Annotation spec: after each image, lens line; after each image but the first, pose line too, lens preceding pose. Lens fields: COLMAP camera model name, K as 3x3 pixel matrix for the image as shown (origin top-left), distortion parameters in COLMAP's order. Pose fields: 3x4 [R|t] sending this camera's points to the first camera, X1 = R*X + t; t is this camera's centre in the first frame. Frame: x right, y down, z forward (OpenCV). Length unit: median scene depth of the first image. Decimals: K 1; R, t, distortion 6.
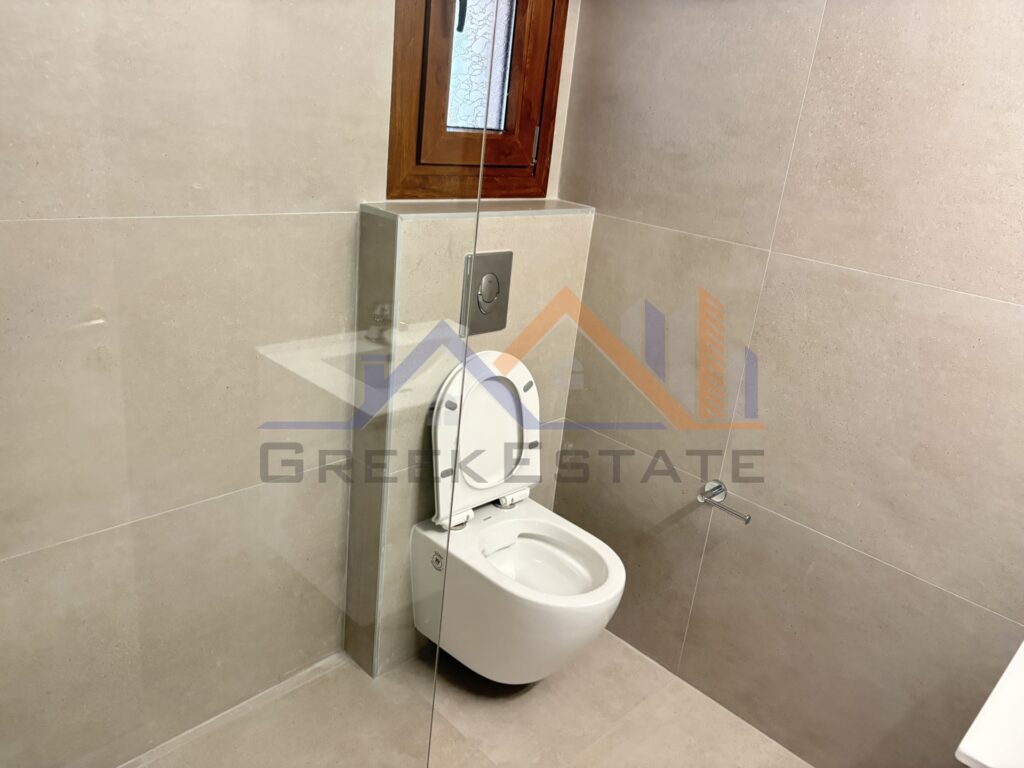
lens RADIAL K [[775.6, 0, 504.8], [0, 775.6, 385.8], [0, 0, 1]] dist [0.051175, -0.055779]
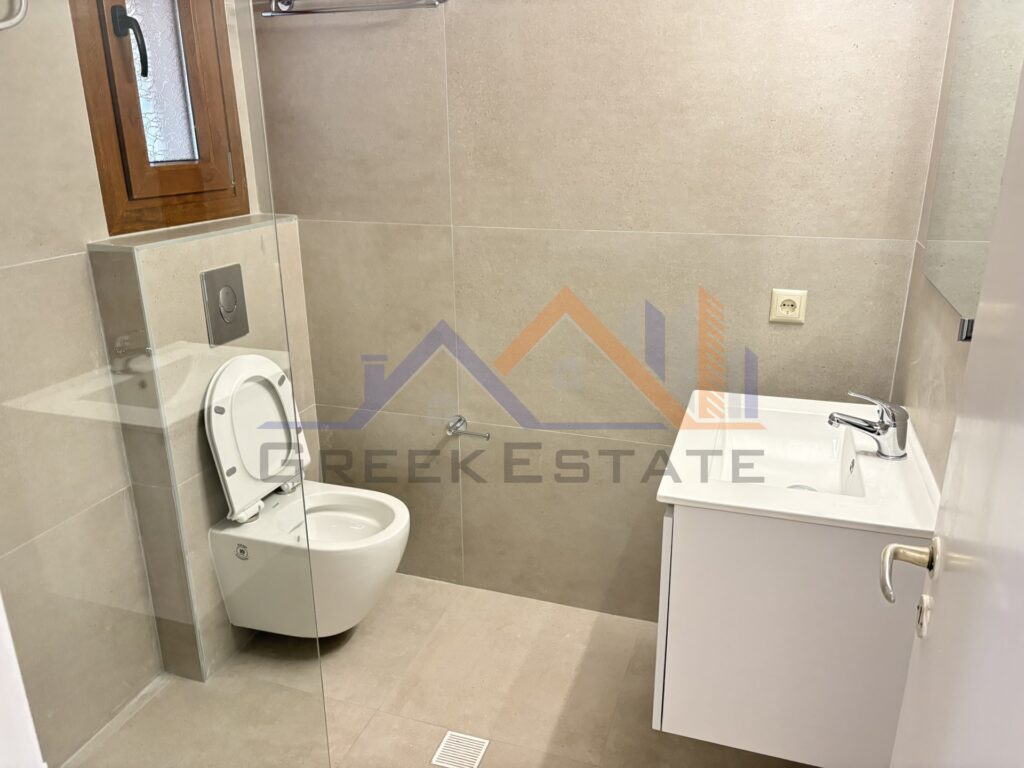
lens RADIAL K [[775.6, 0, 504.8], [0, 775.6, 385.8], [0, 0, 1]] dist [0.051175, -0.055779]
pose [[0.893901, -0.243939, 0.376078, -0.113595], [0.247326, 0.968103, 0.040078, 0.046482], [-0.373859, 0.057189, 0.925721, -0.173188]]
